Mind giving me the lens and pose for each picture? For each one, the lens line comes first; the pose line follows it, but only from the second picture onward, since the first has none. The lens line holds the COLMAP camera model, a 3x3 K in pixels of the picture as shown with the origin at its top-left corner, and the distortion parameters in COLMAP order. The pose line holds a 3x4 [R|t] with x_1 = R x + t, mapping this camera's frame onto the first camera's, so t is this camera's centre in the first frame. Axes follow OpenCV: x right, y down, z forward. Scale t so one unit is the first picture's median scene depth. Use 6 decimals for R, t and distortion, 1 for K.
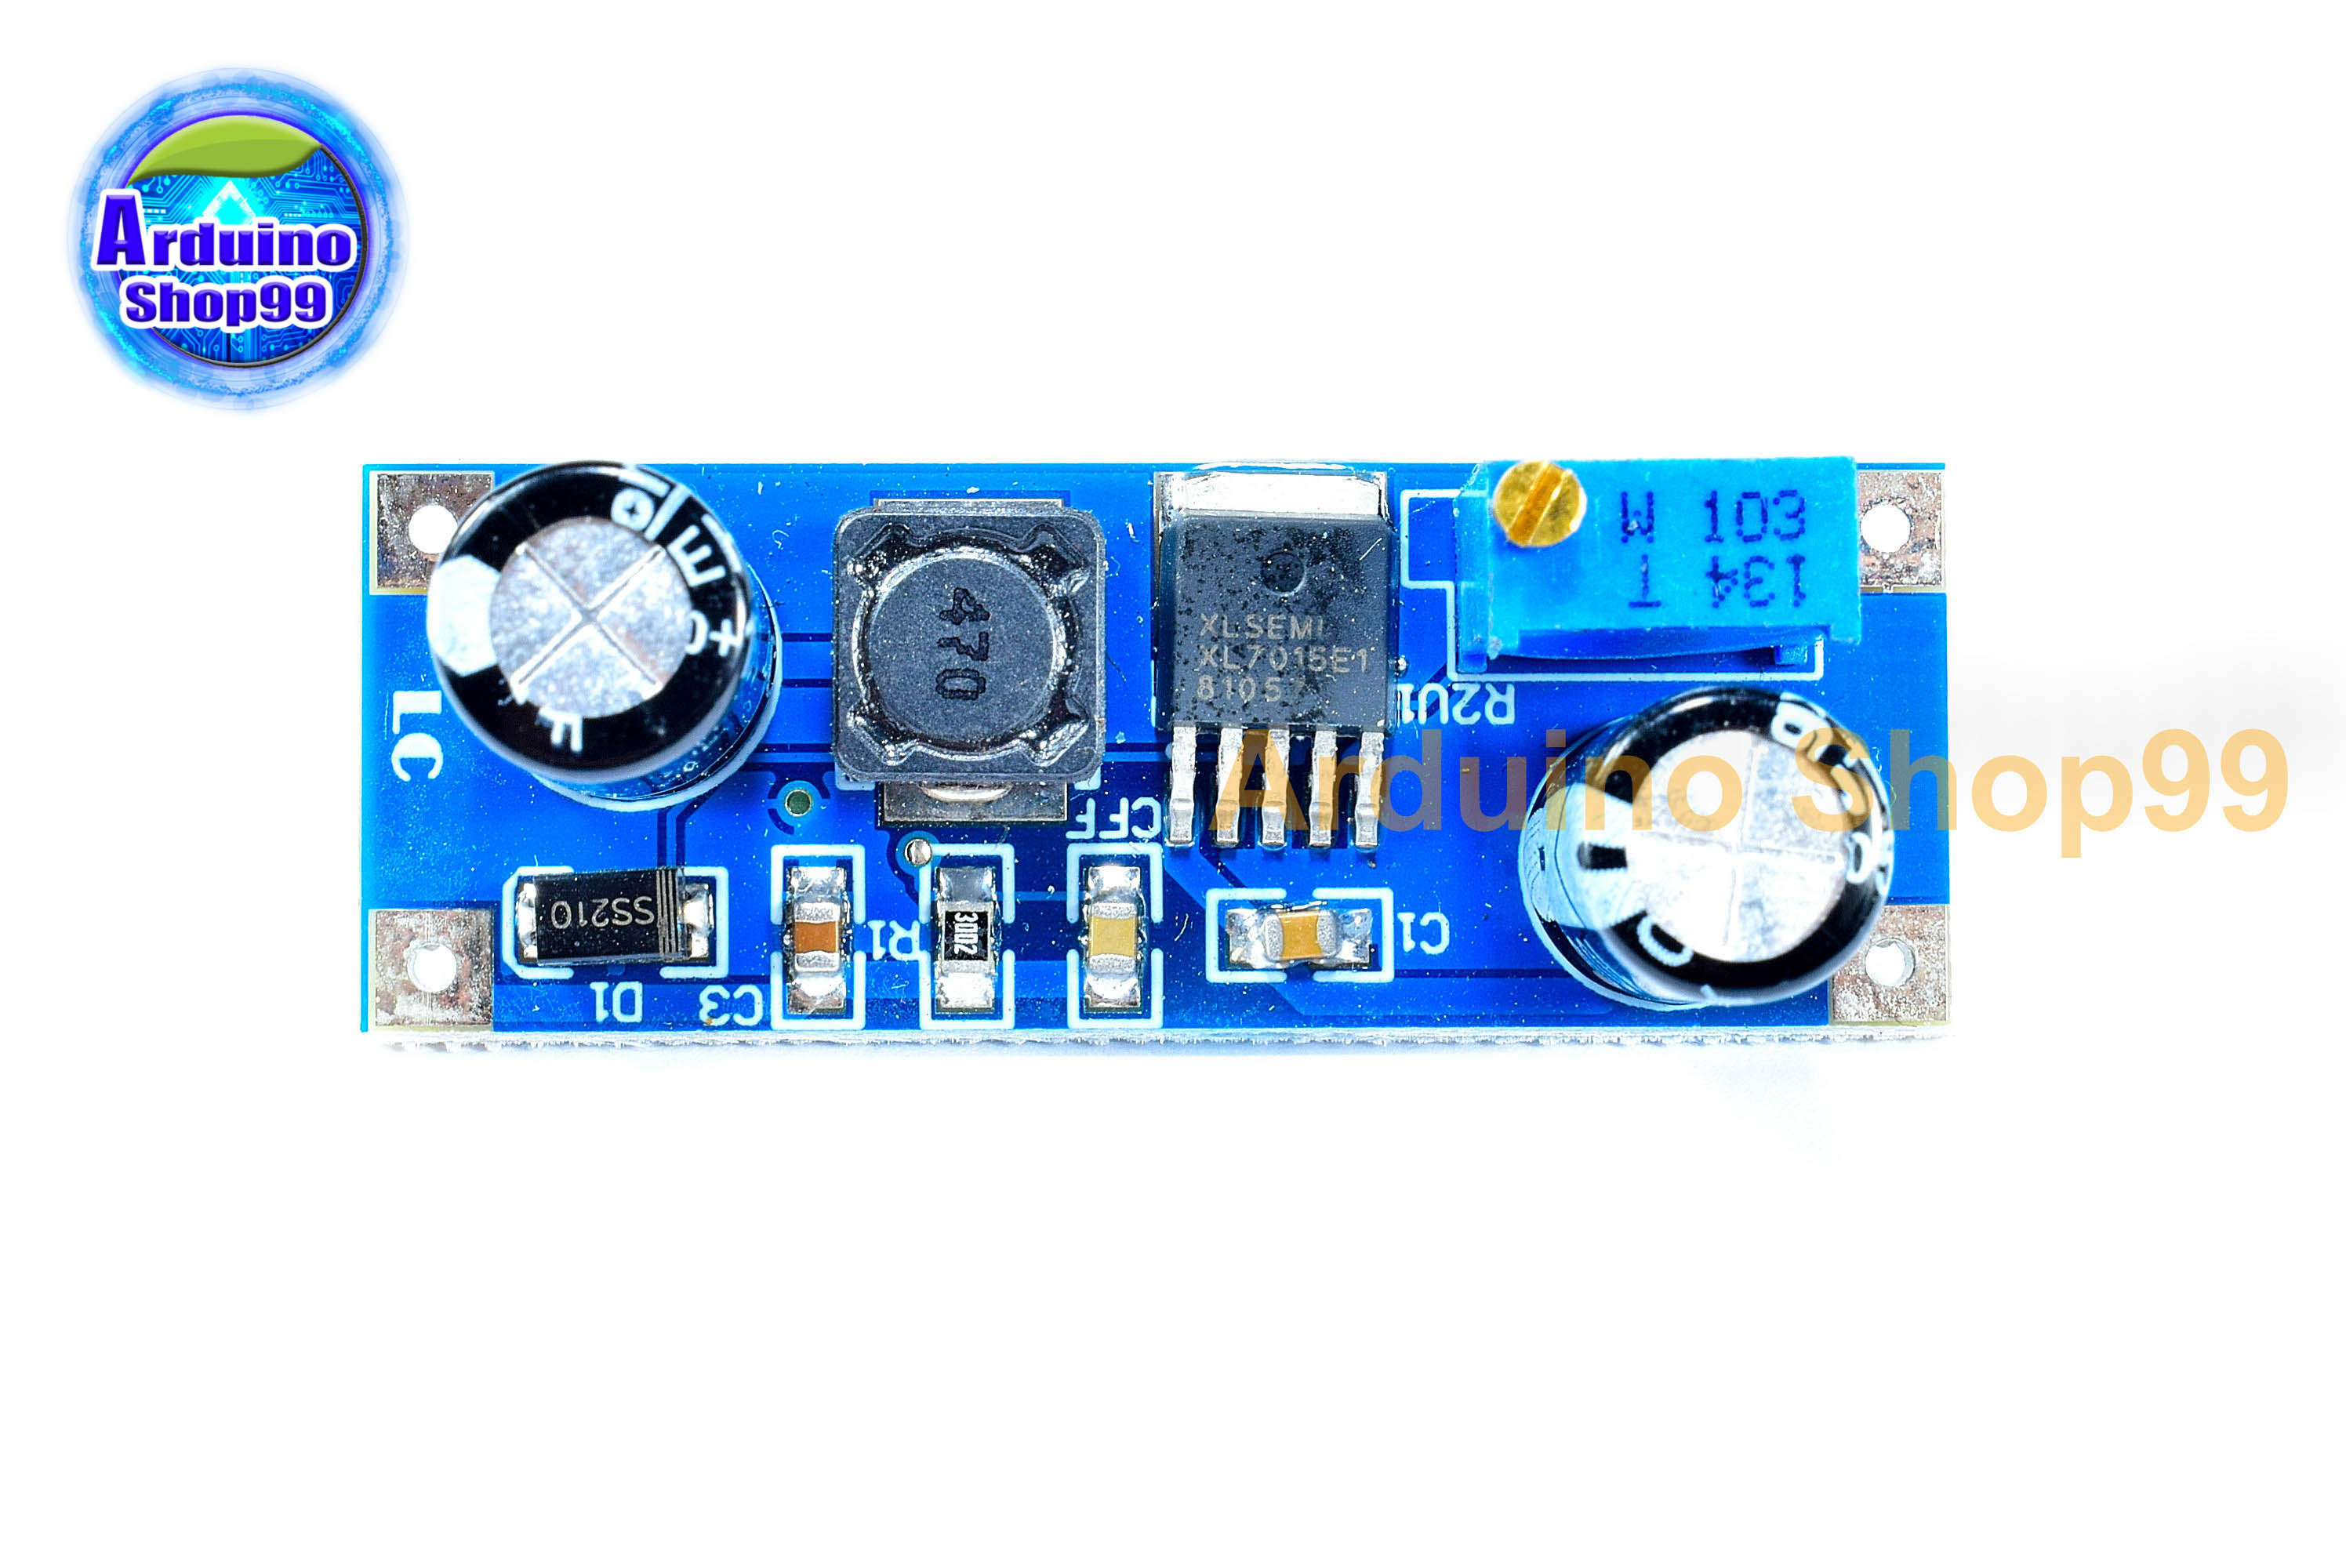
lens RADIAL K [[4770.5, 0, 1173.0], [0, 4770.5, 784.0], [0, 0, 1]] dist [0.002610, -0.063648]
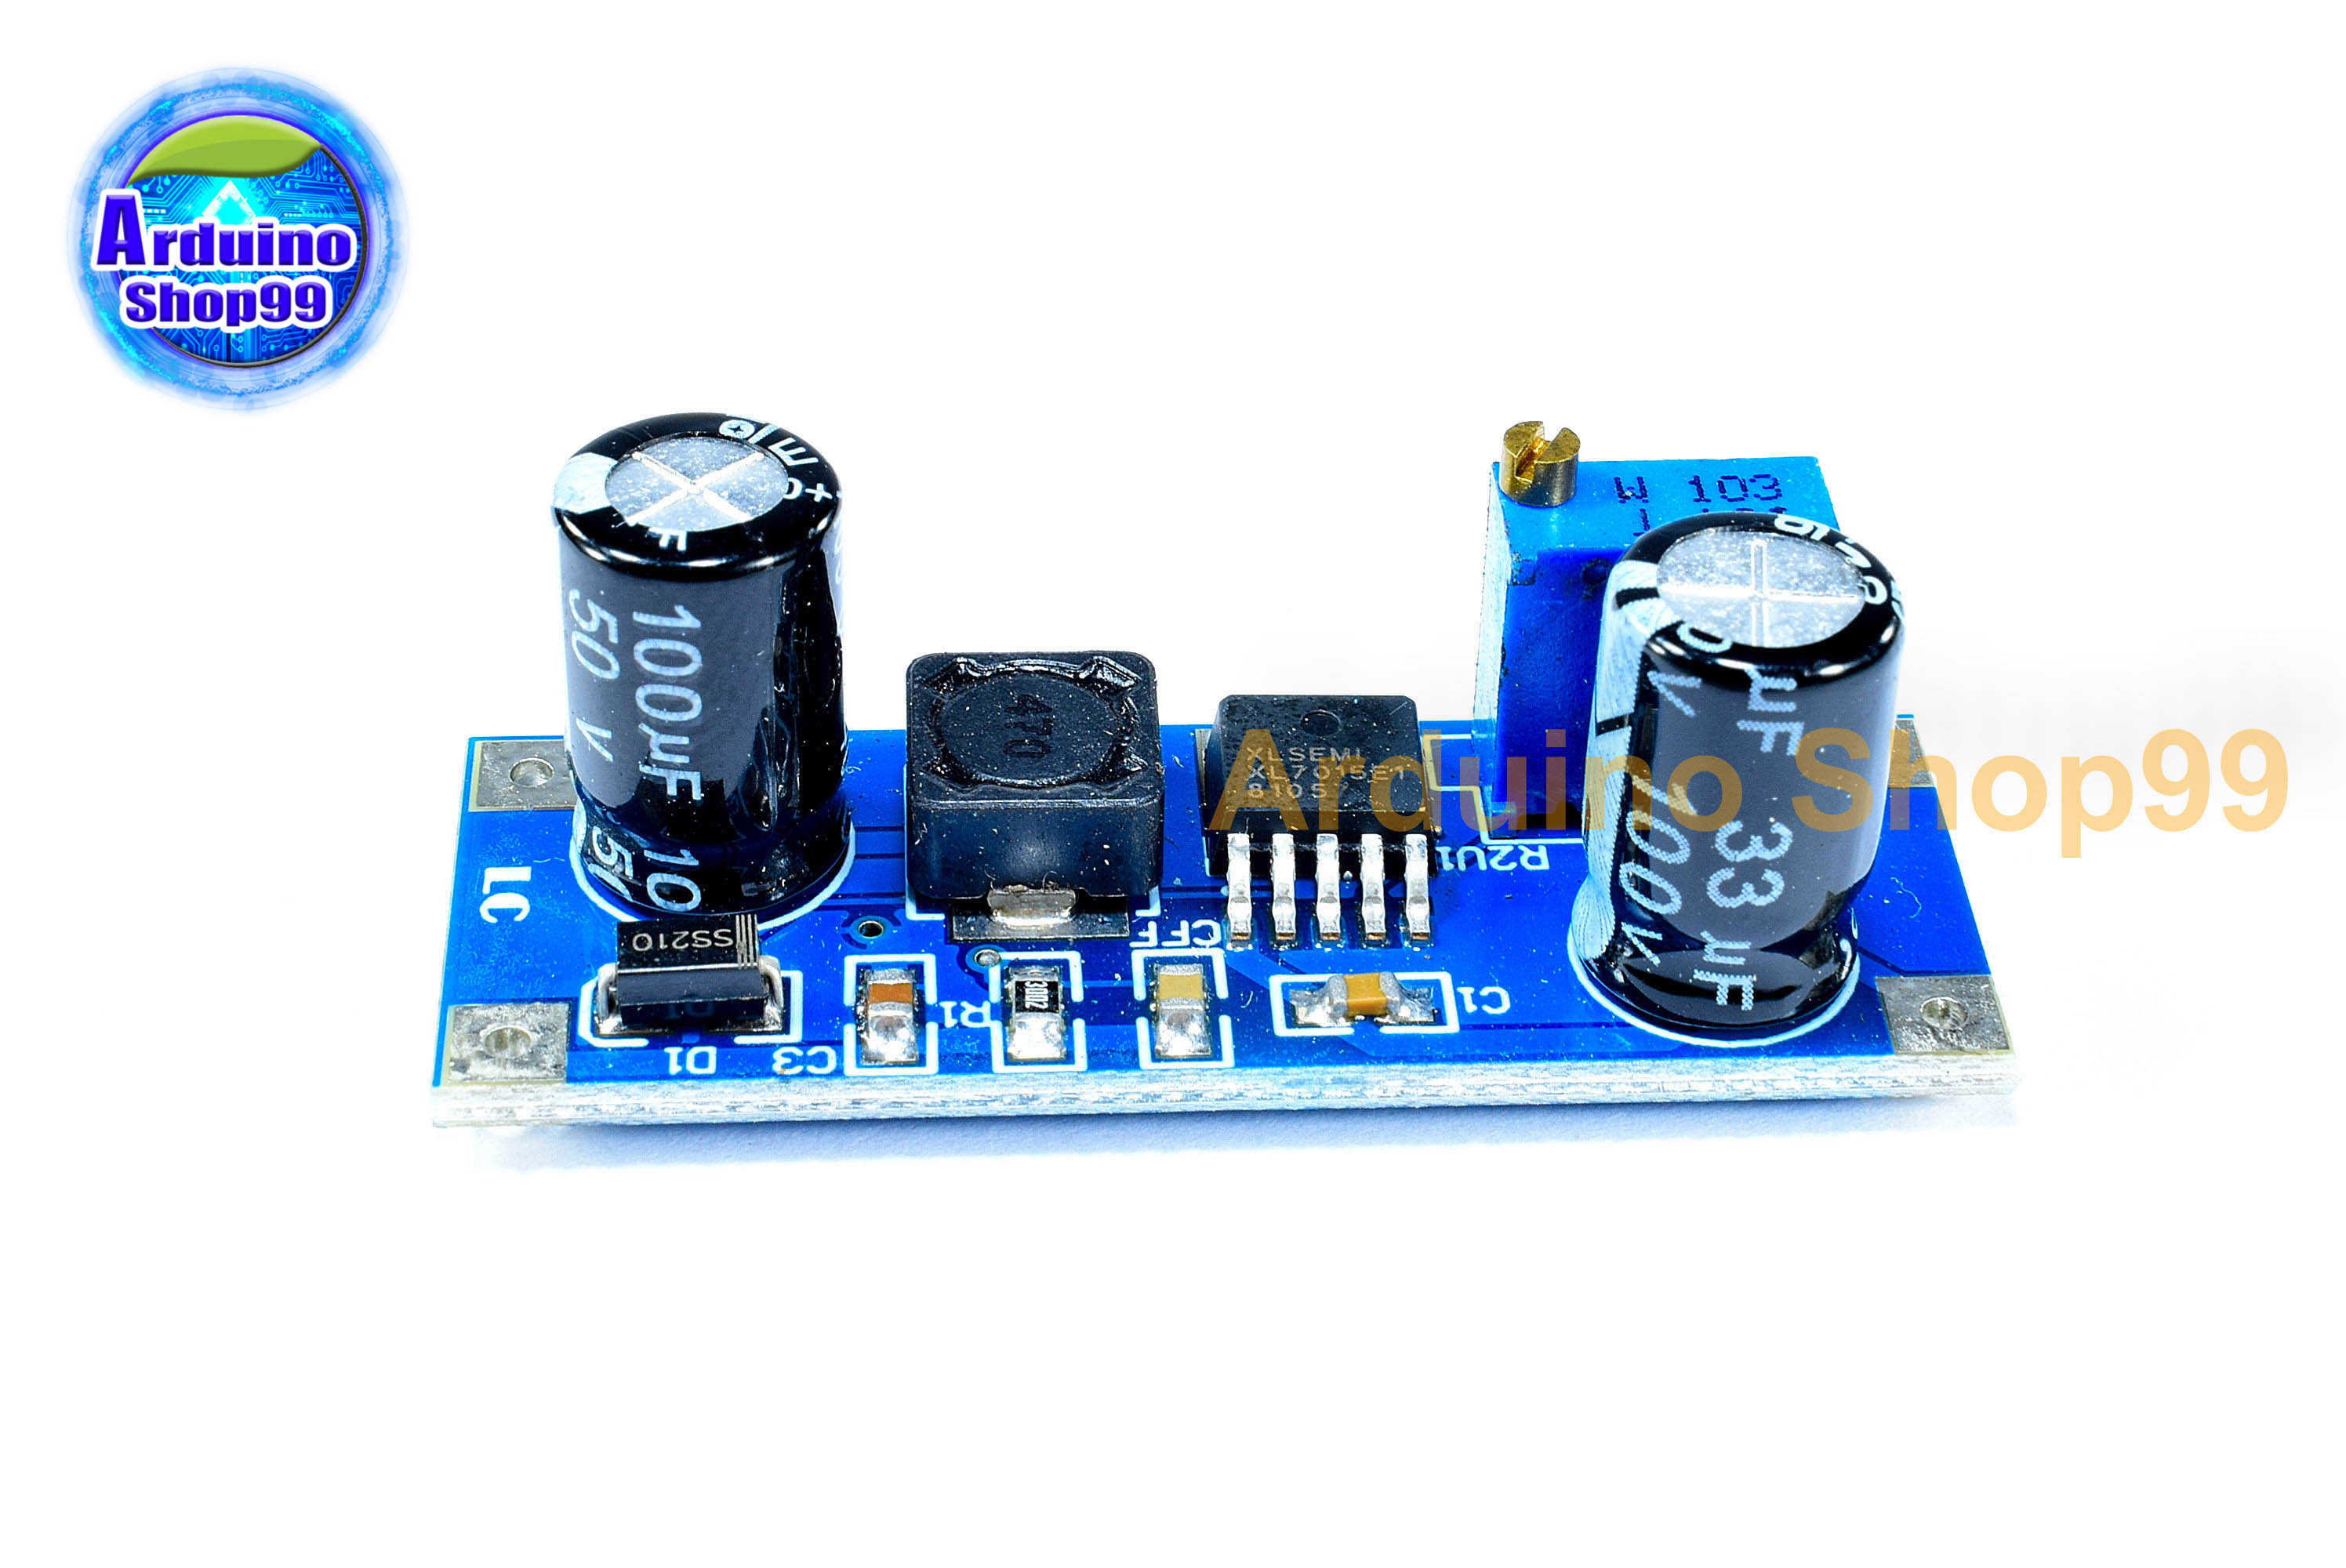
lens RADIAL K [[4619.0, 0, 1173.0], [0, 4619.0, 784.0], [0, 0, 1]] dist [0.015545, 0.104230]
pose [[0.998635, -0.035685, 0.038131, -0.050186], [0.052165, 0.646549, -0.761087, 0.753297], [0.002506, 0.762038, 0.647528, 0.326312]]
